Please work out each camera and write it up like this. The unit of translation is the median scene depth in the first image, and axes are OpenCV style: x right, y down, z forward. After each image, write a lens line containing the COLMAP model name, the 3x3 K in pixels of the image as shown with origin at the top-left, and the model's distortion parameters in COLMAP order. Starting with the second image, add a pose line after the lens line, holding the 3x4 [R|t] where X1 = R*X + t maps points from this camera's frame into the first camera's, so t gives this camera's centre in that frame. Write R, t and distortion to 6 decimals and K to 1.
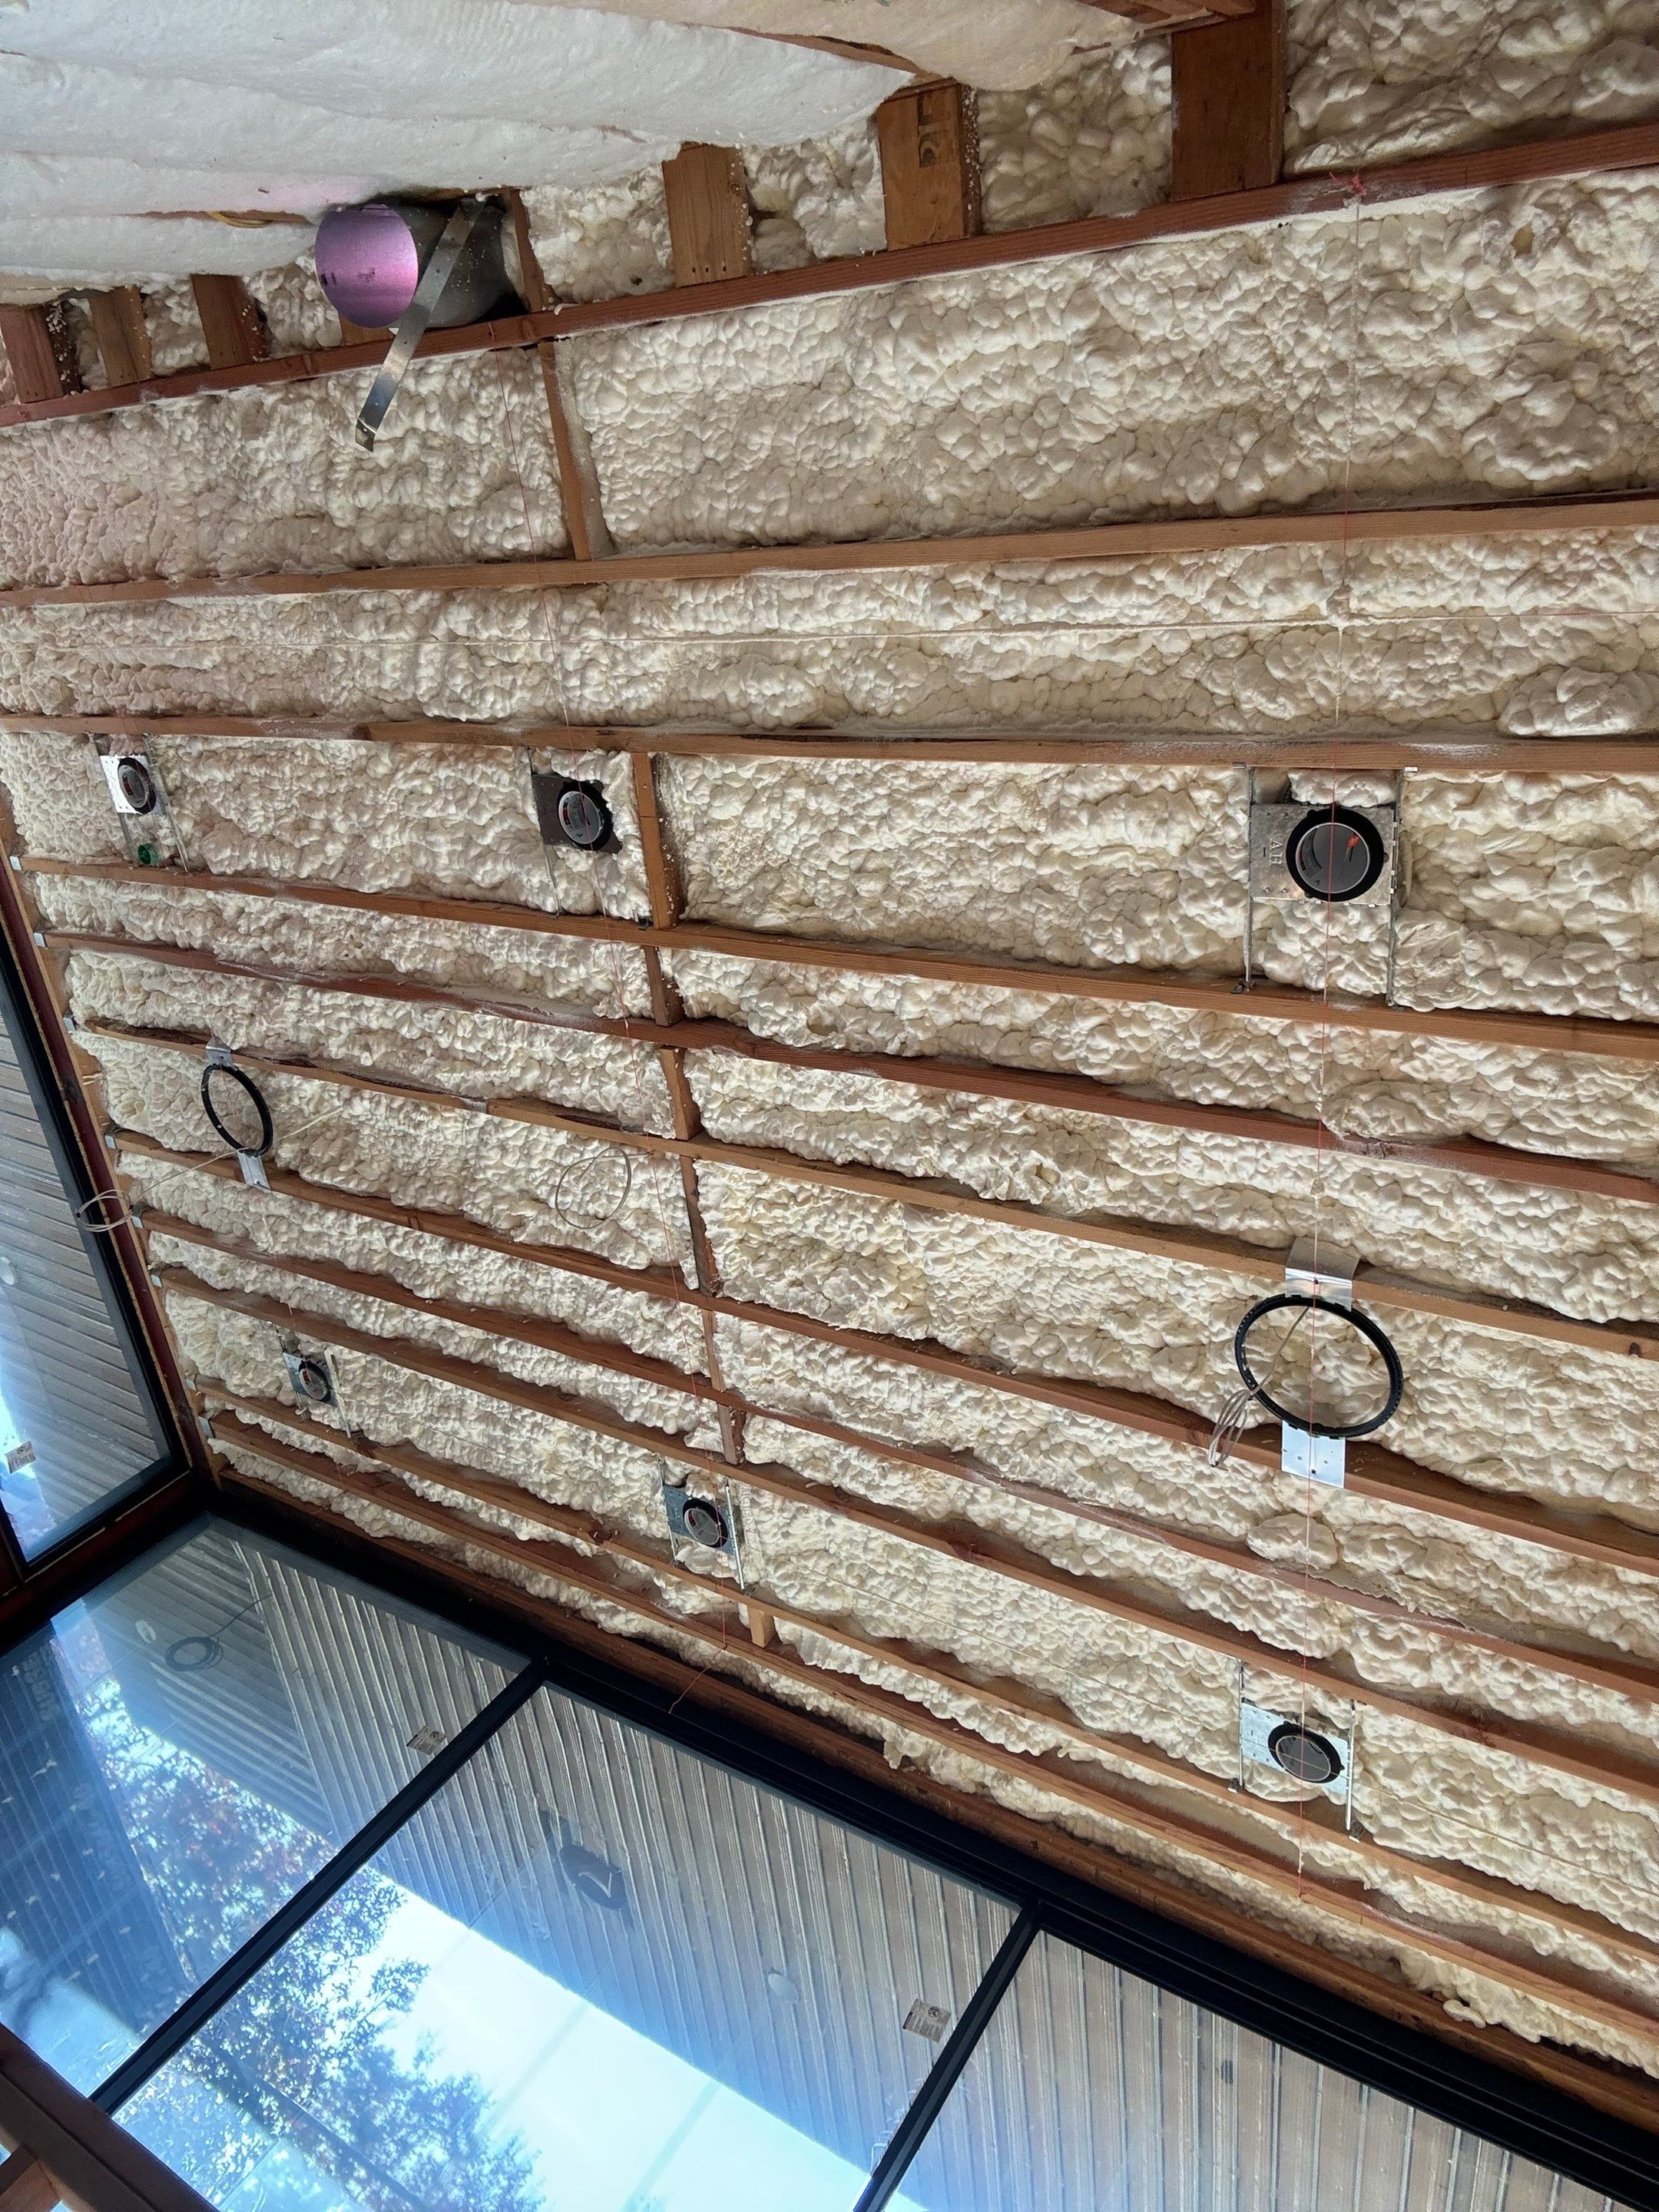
lens RADIAL K [[1560.8, 0, 829.5], [0, 1560.8, 1106.0], [0, 0, 1]] dist [0.095729, -0.103017]
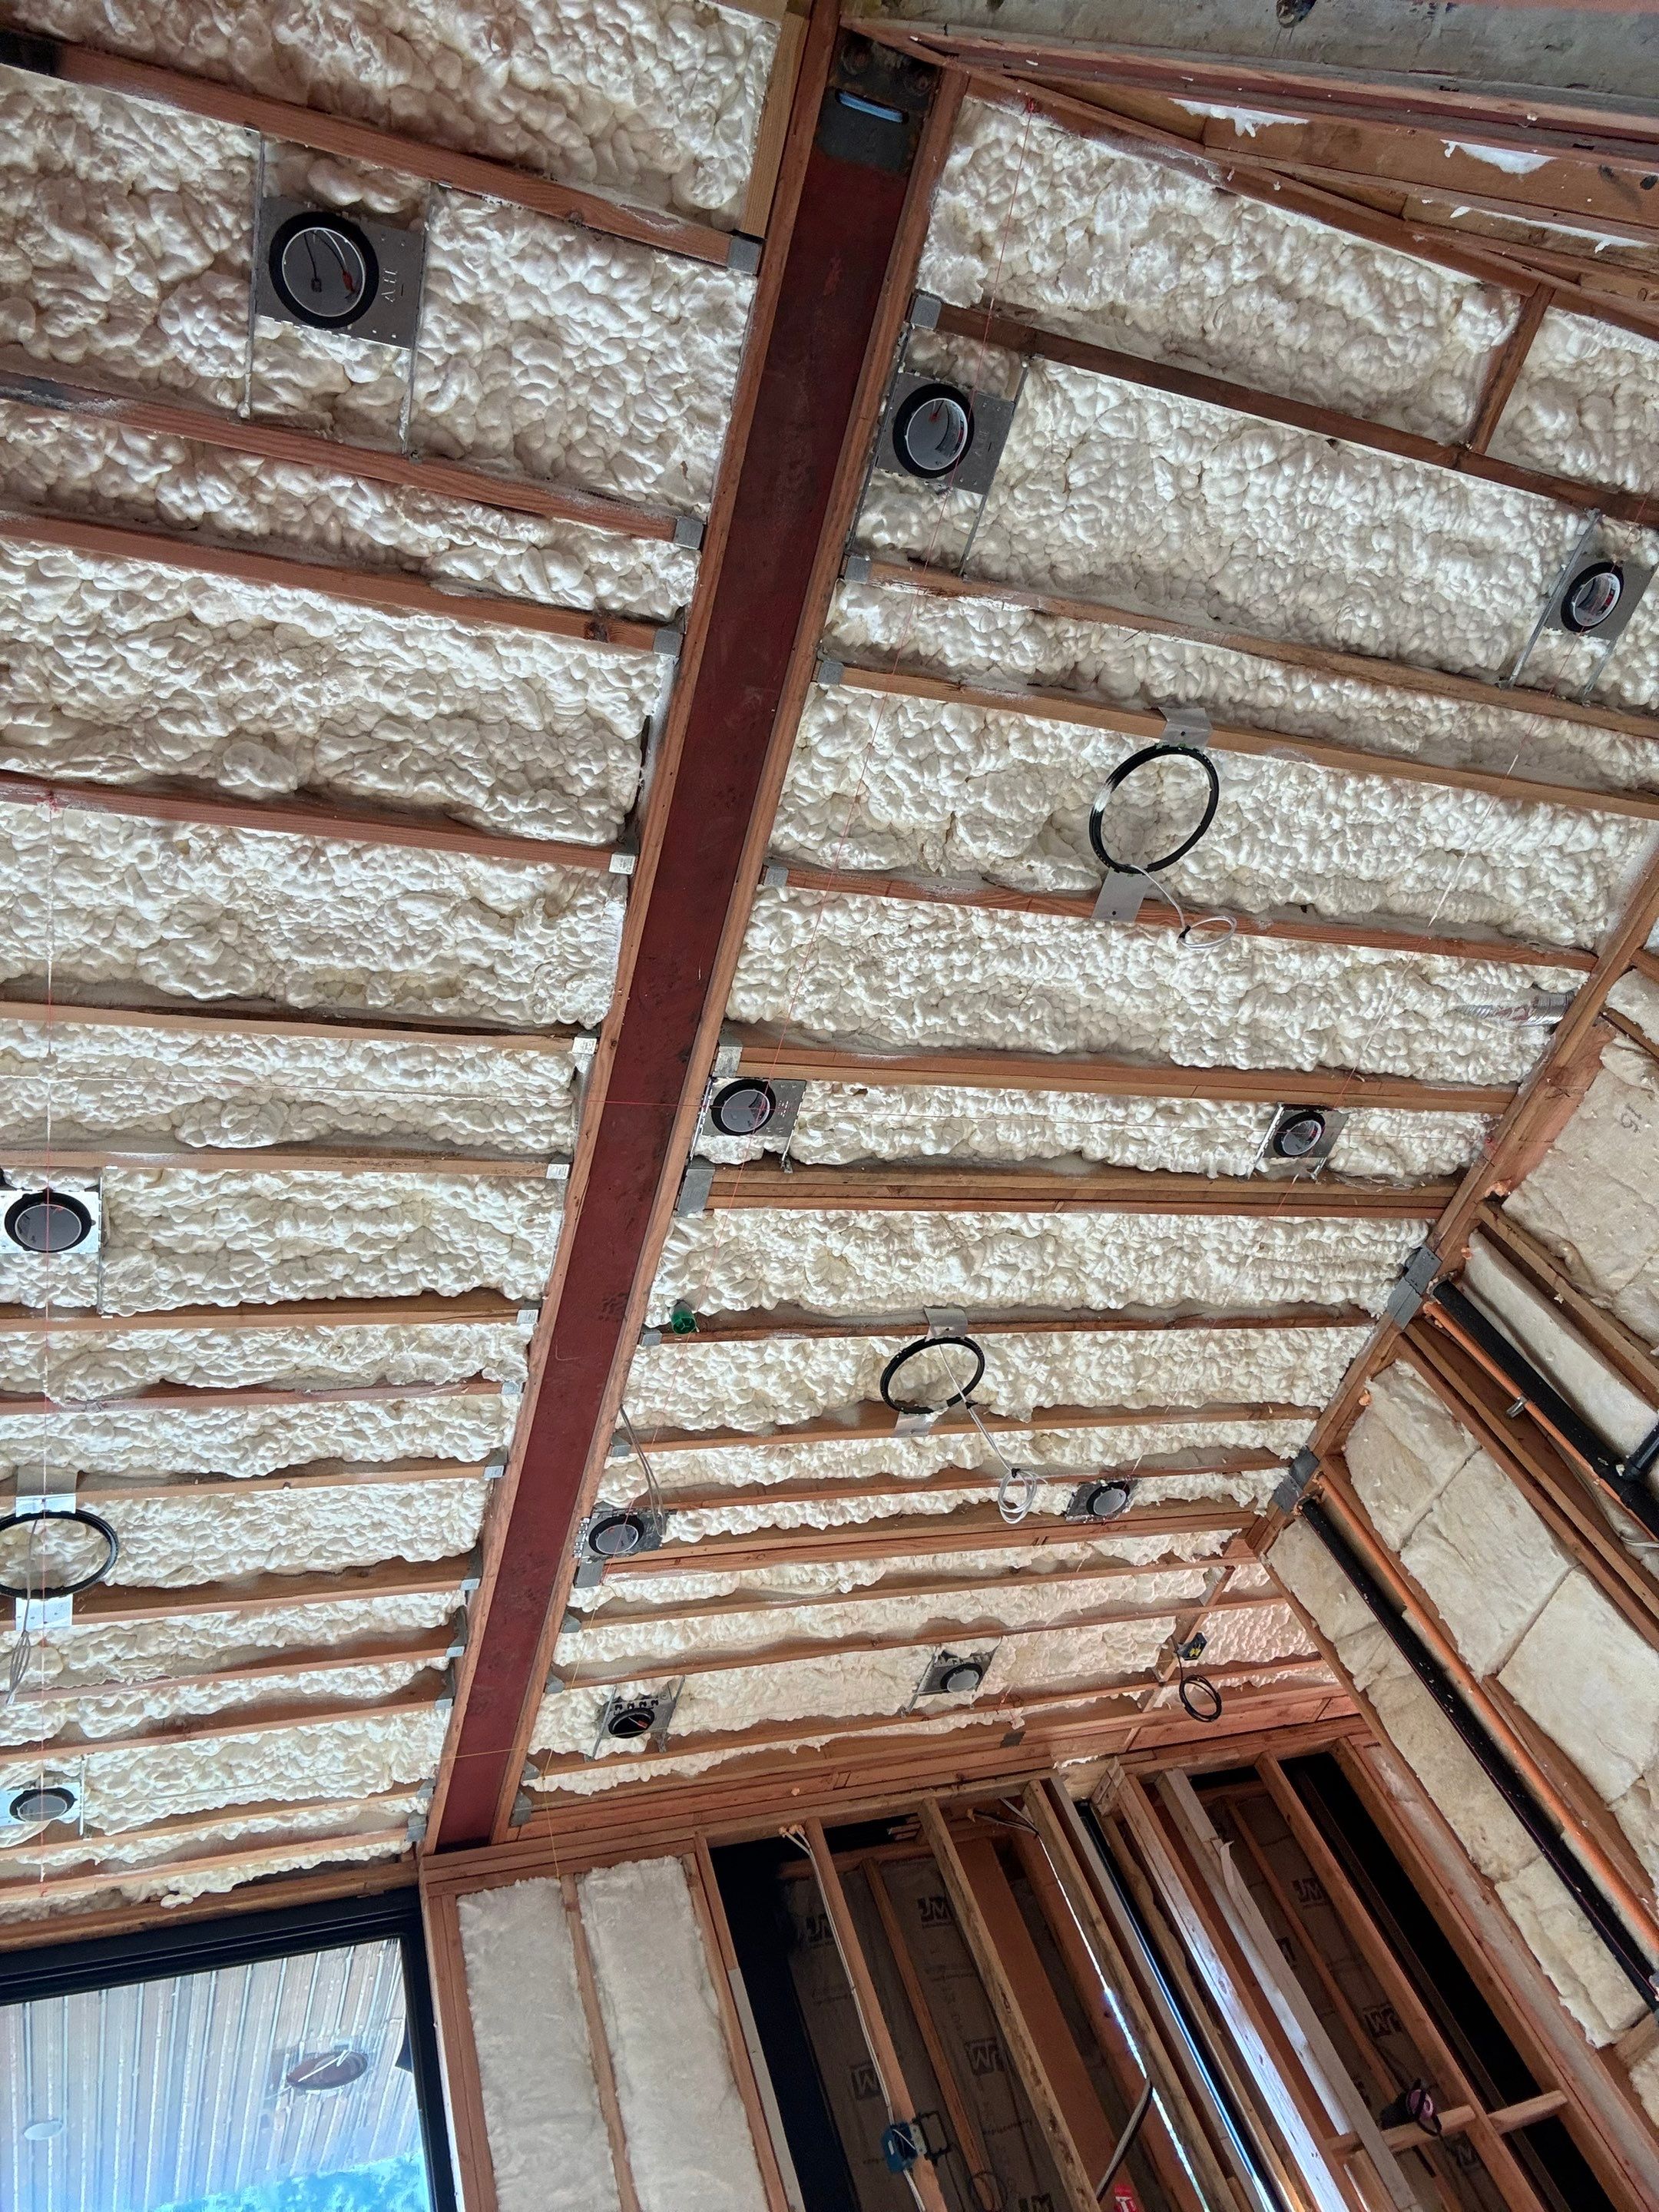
lens RADIAL K [[1546.8, 0, 829.5], [0, 1546.8, 1106.0], [0, 0, 1]] dist [-0.007865, -0.004249]
pose [[0.574858, -0.192492, 0.795290, -0.263597], [0.029912, 0.976229, 0.214666, -0.484476], [-0.817707, -0.099613, 0.566951, -0.160314]]
